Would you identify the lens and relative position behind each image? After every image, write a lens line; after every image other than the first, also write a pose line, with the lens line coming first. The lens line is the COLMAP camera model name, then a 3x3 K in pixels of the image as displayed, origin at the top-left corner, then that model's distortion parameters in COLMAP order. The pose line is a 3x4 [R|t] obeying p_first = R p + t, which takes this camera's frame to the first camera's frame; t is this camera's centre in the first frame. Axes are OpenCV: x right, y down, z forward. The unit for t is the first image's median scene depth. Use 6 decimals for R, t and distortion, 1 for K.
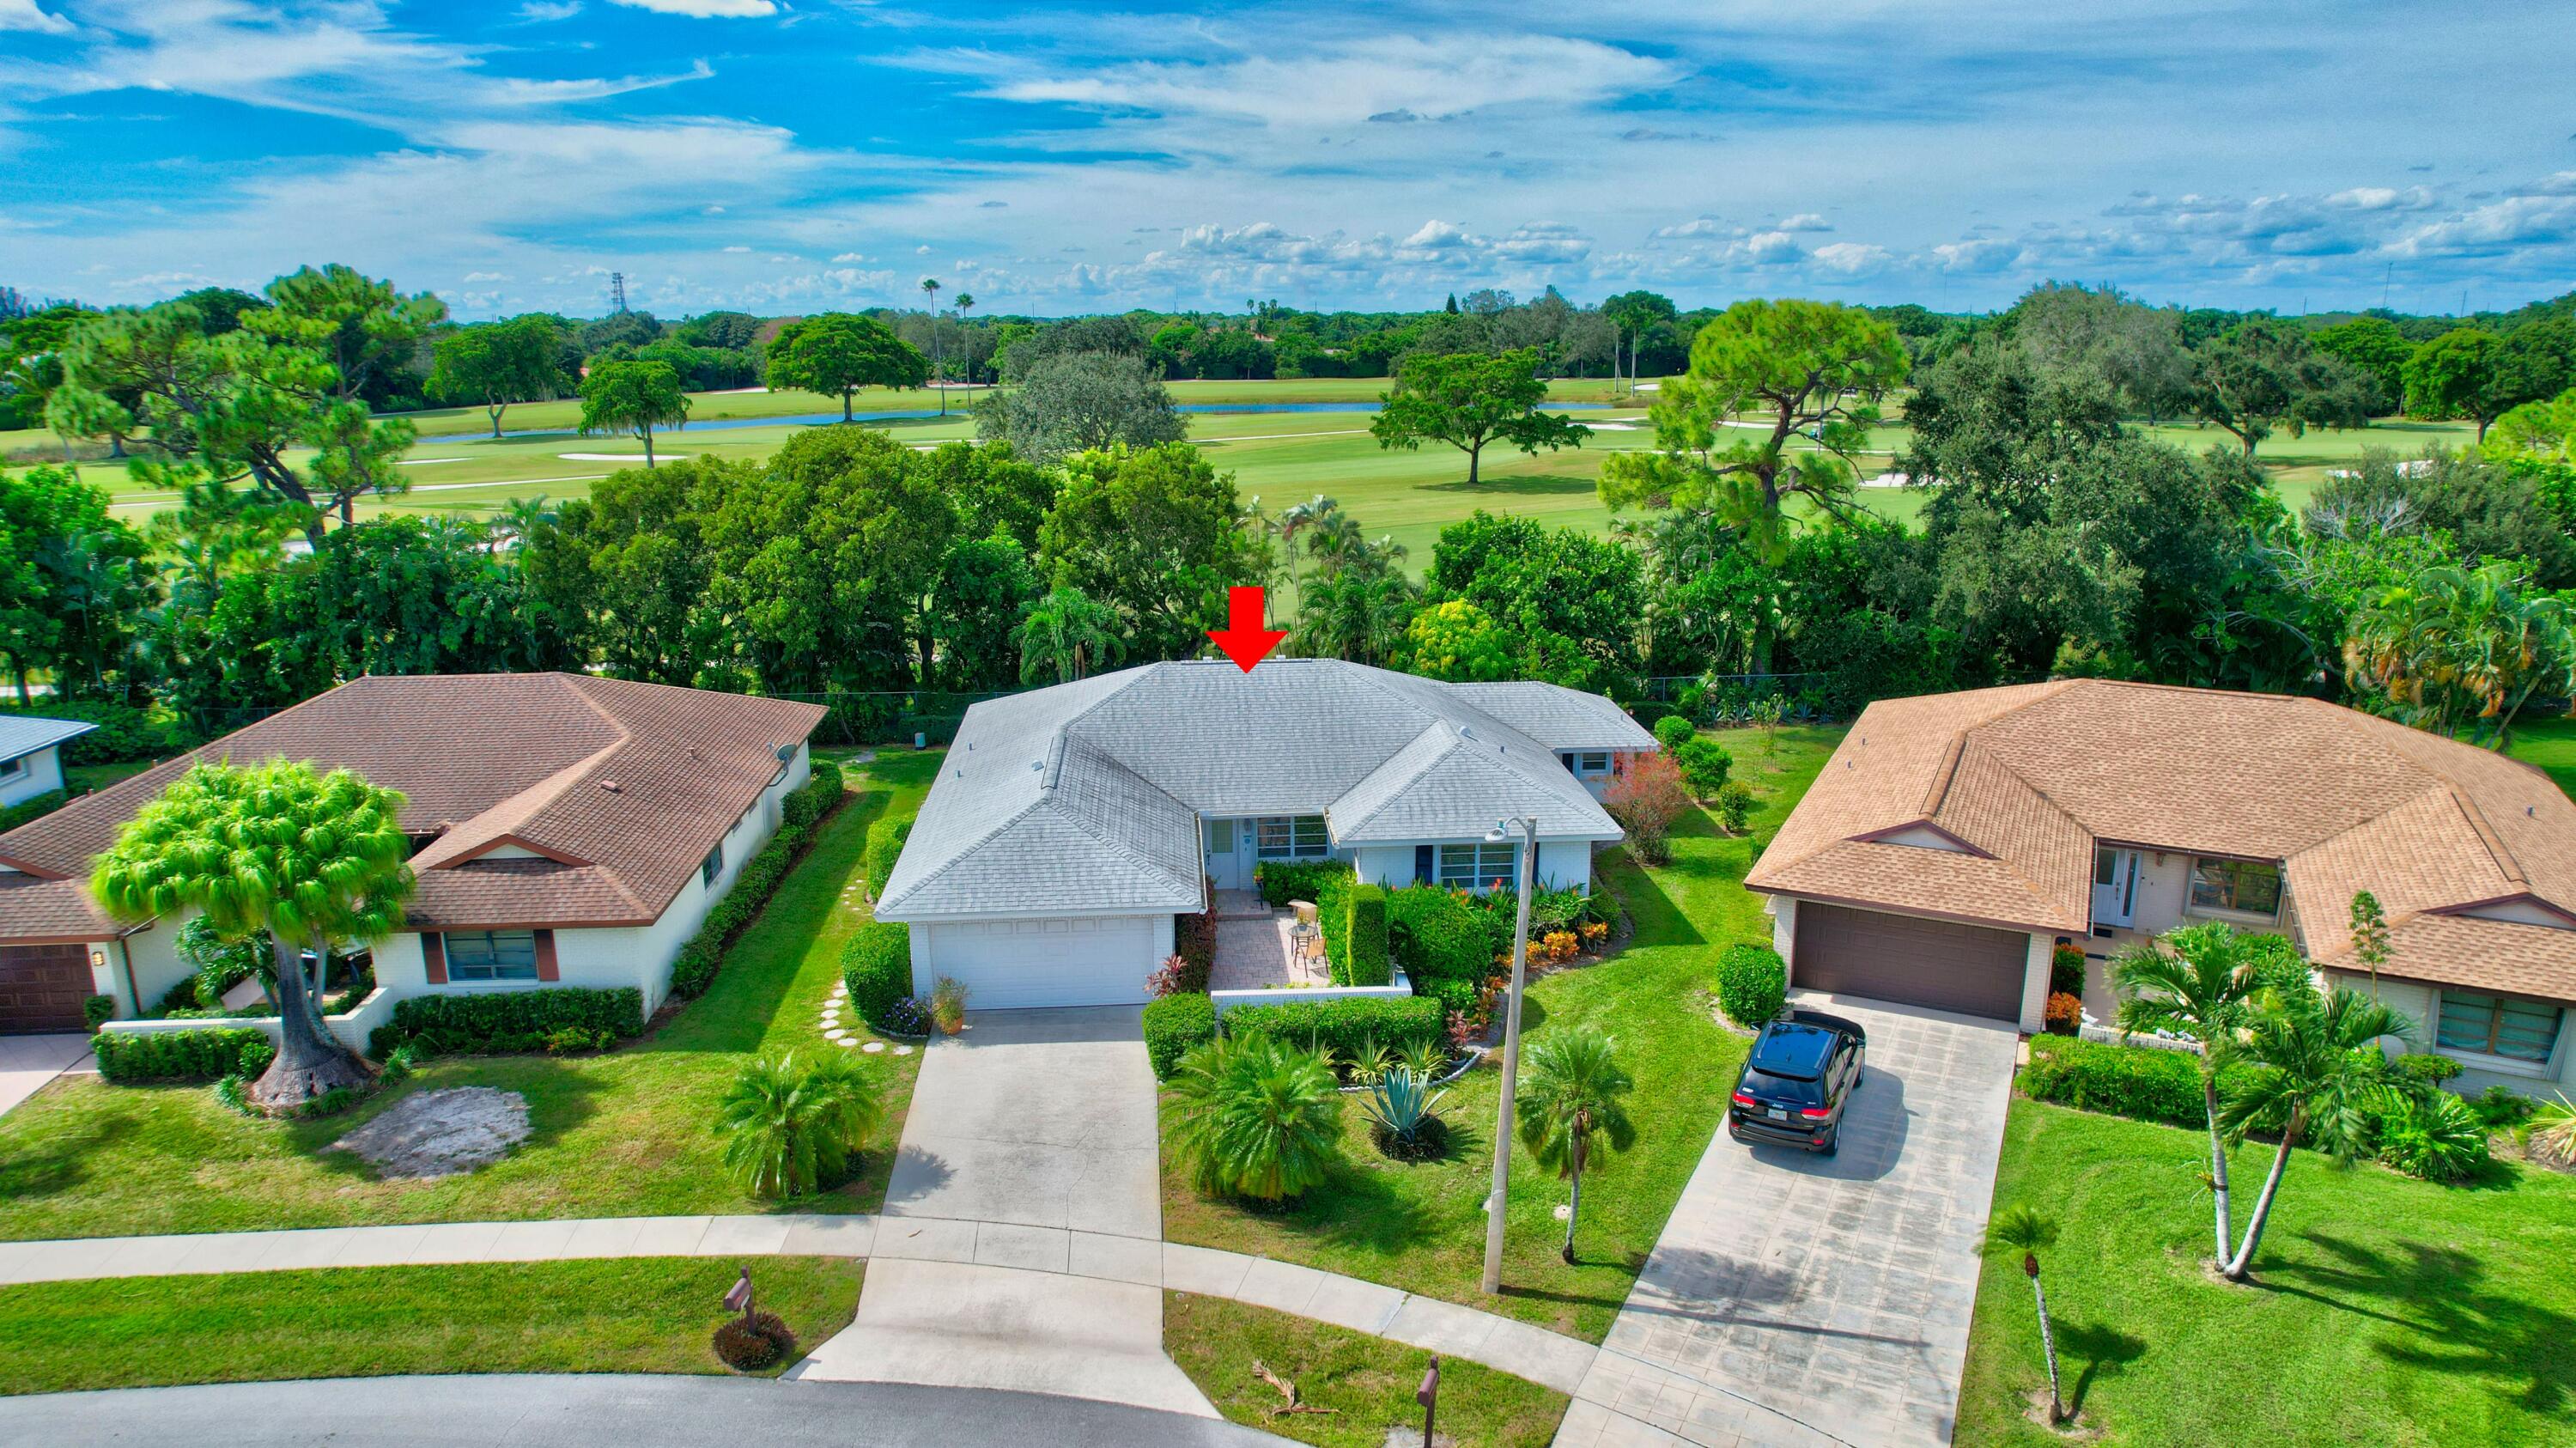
lens RADIAL K [[1653.4, 0, 1288.0], [0, 1653.4, 724.0], [0, 0, 1]] dist [-0.078079, 0.068132]
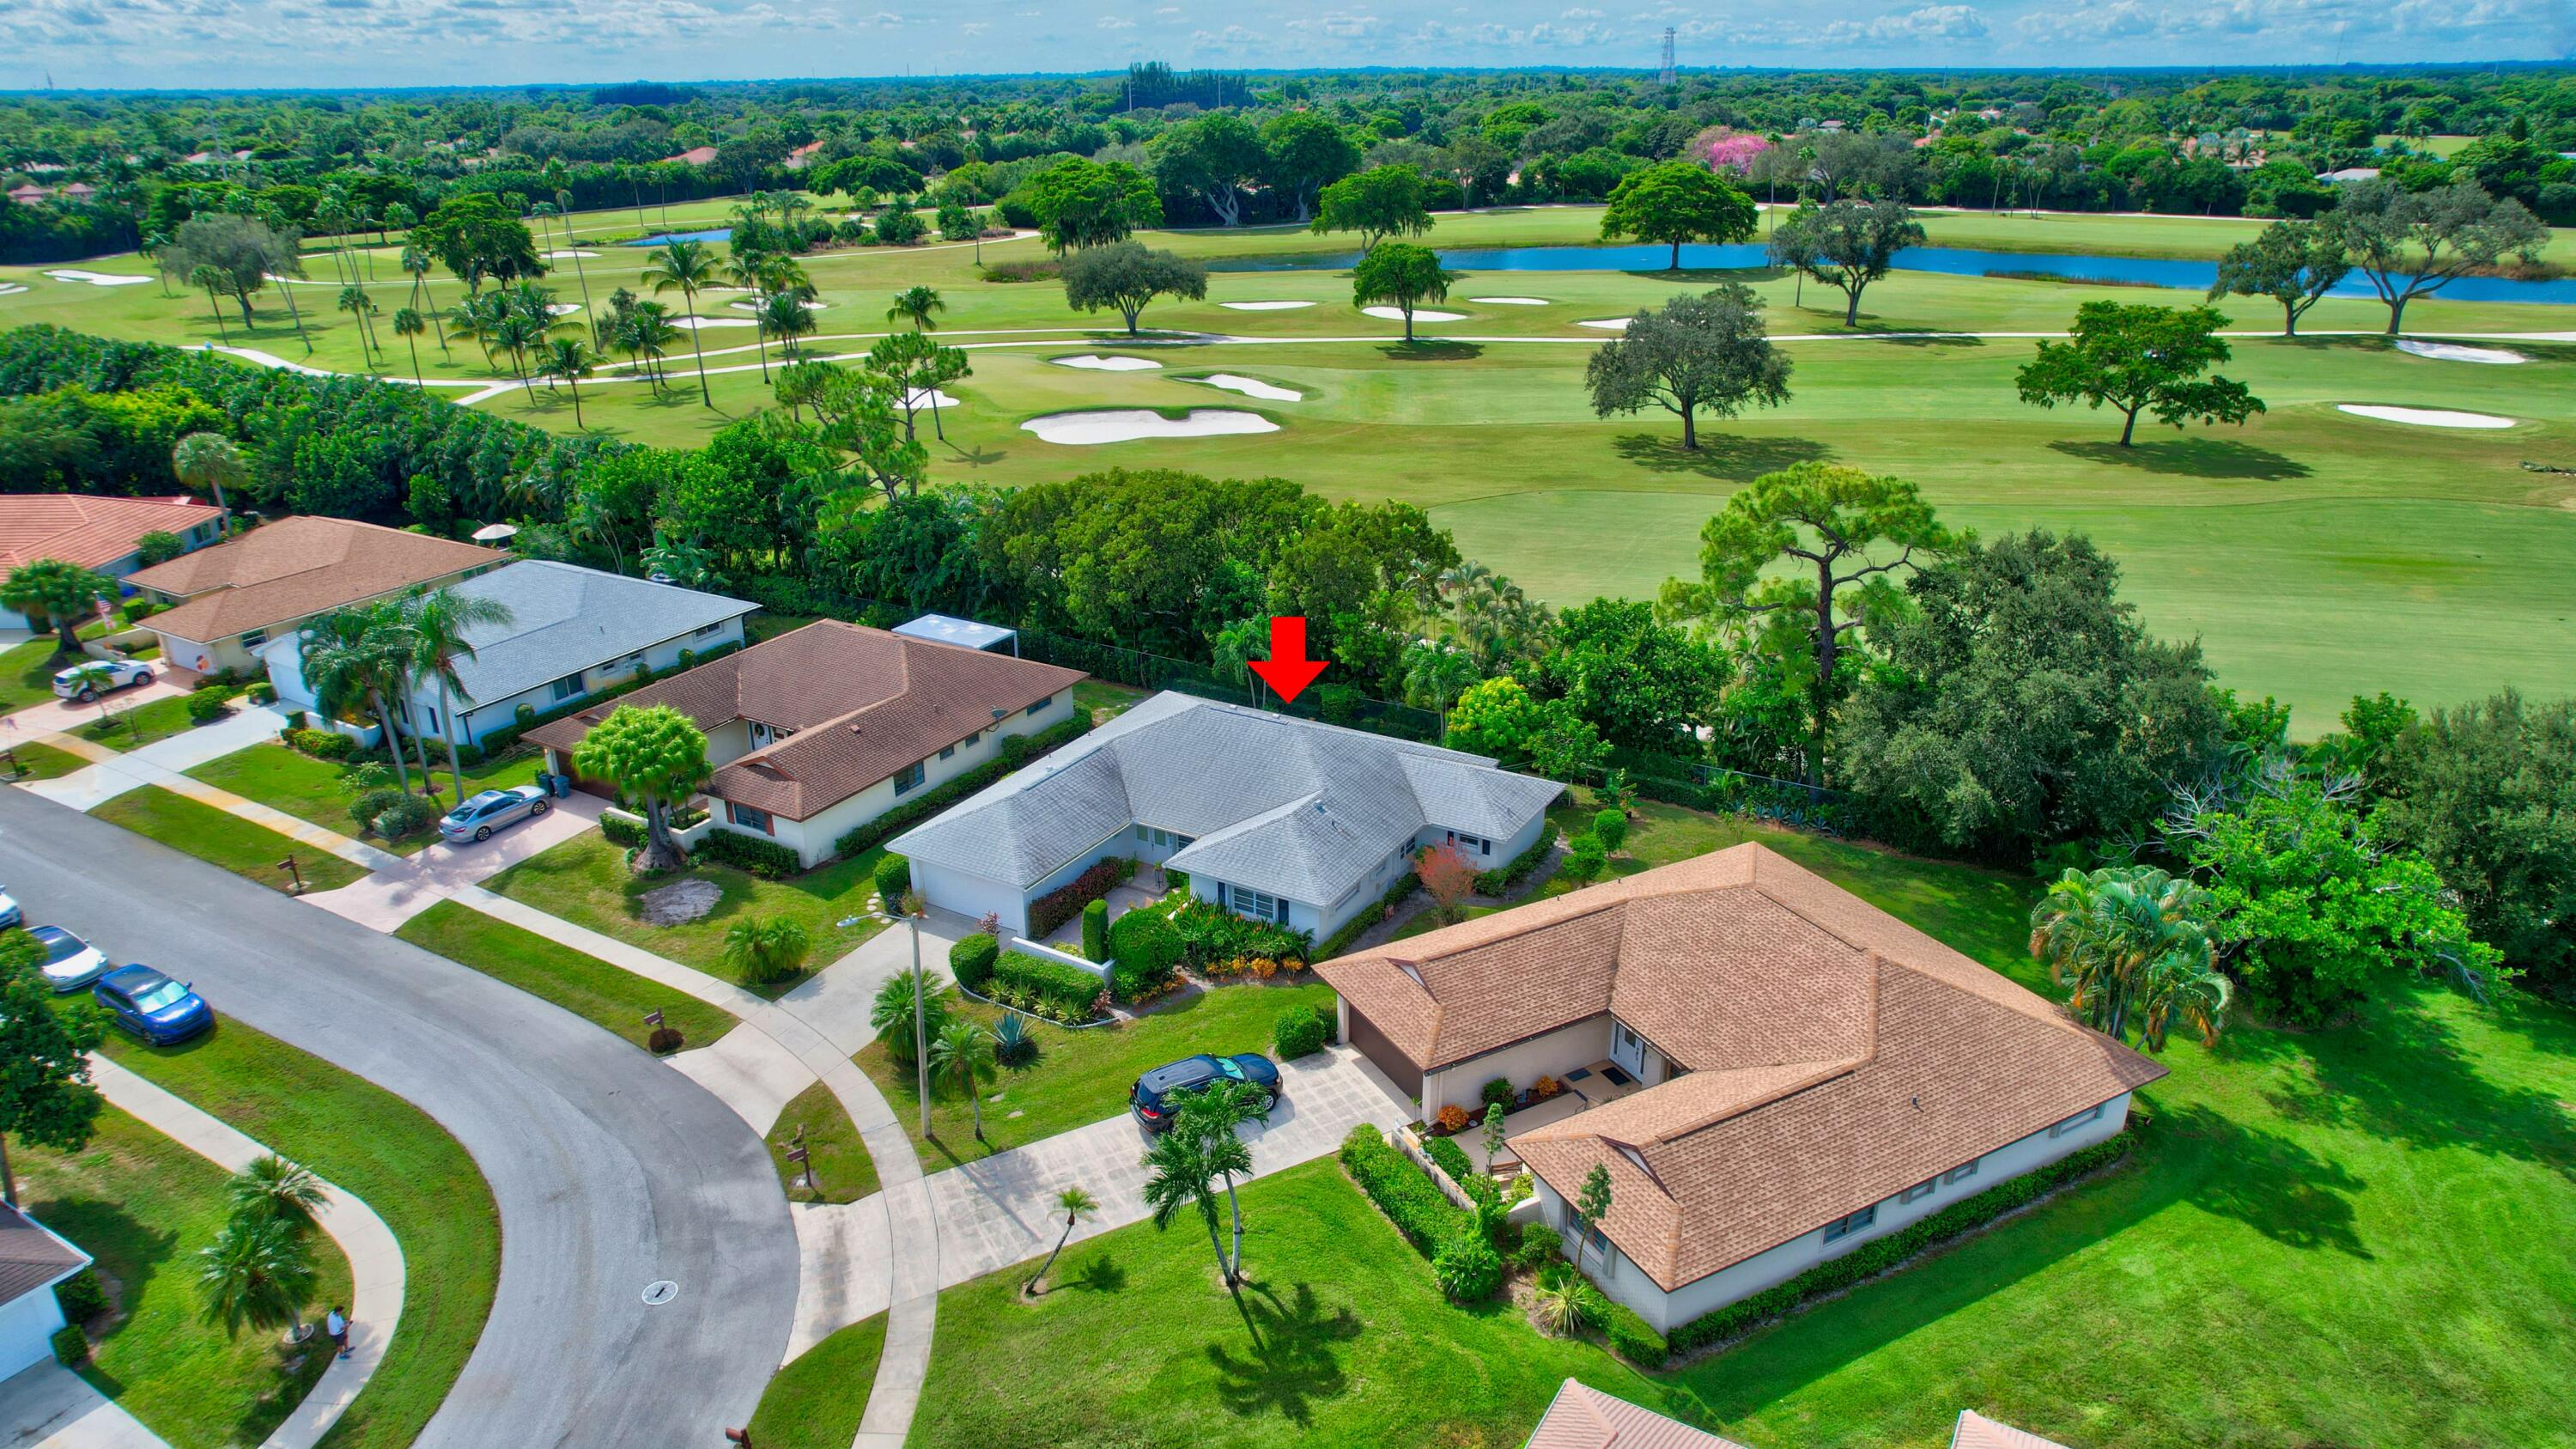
lens RADIAL K [[1653.5, 0, 1288.0], [0, 1653.5, 724.5], [0, 0, 1]] dist [-0.078079, 0.068132]
pose [[0.818679, 0.210625, -0.534230, 0.997676], [-0.130841, 0.974254, 0.183600, -0.383774], [0.559147, -0.080411, 0.825160, -0.232223]]
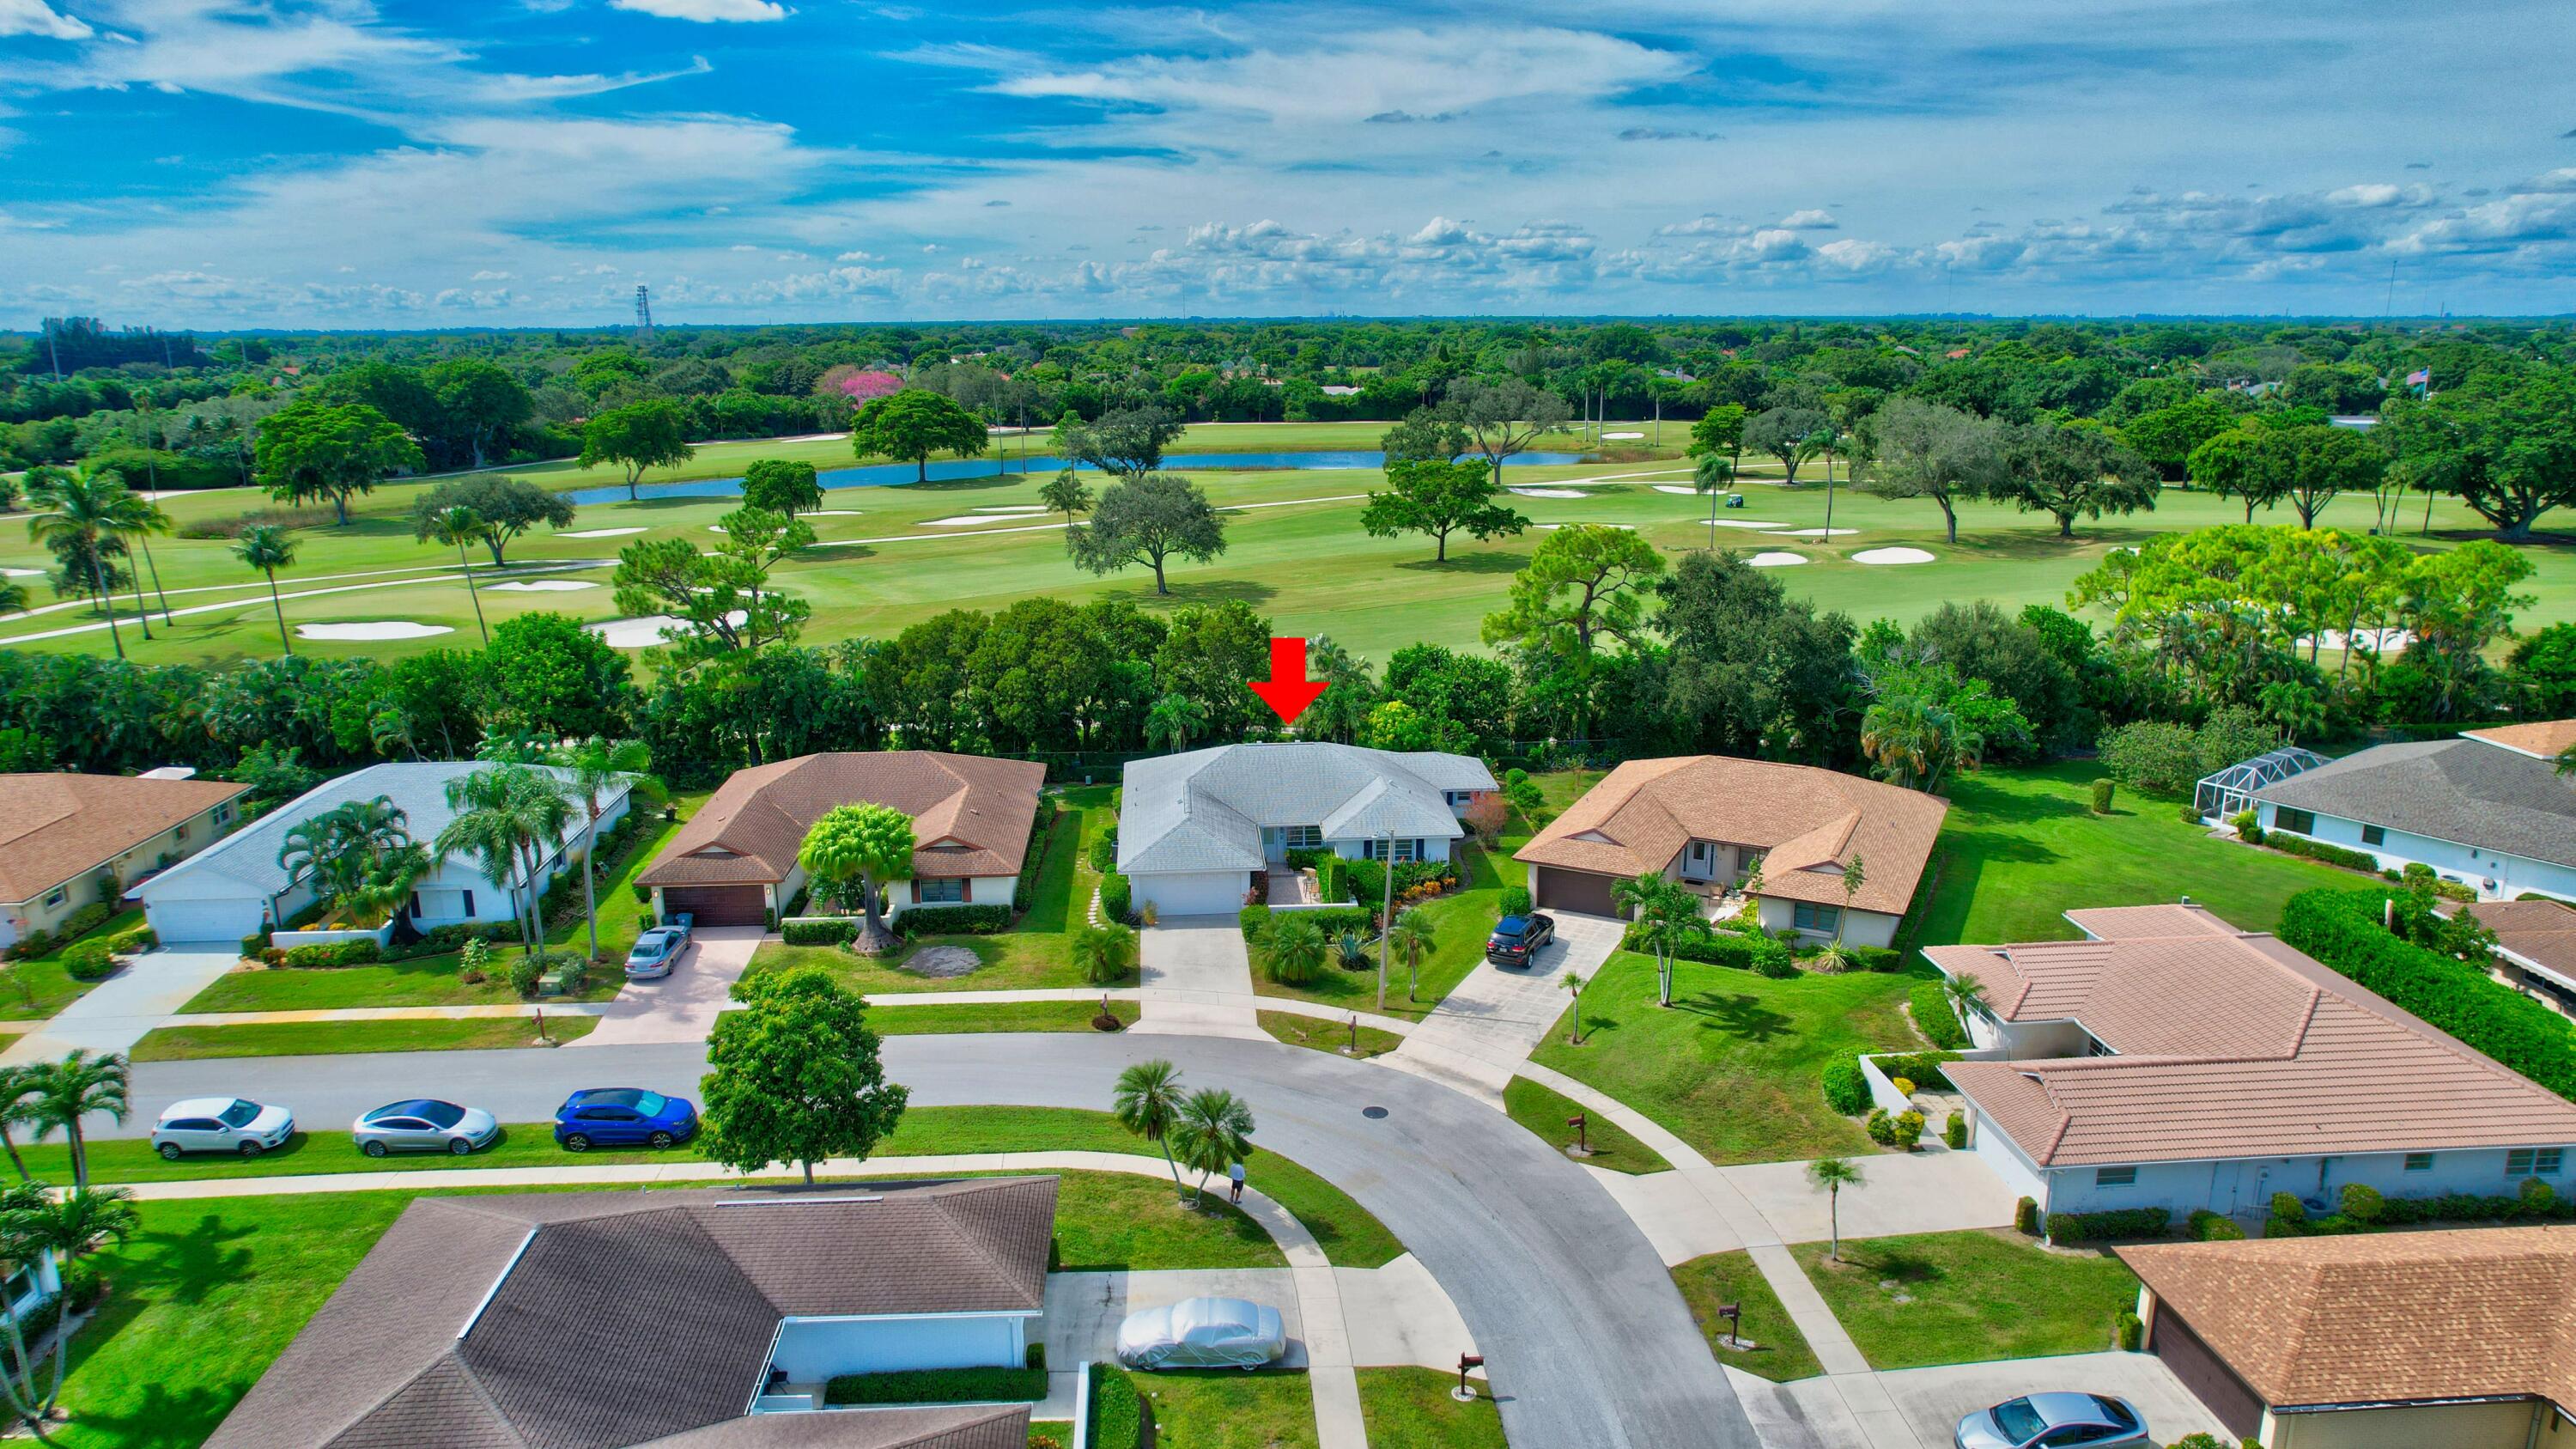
lens RADIAL K [[1653.5, 0, 1288.0], [0, 1653.5, 724.5], [0, 0, 1]] dist [-0.078079, 0.068132]
pose [[0.999995, -0.000237, -0.003268, -0.011664], [0.000244, 0.999997, 0.002256, -0.082816], [0.003267, -0.002257, 0.999992, -1.163031]]
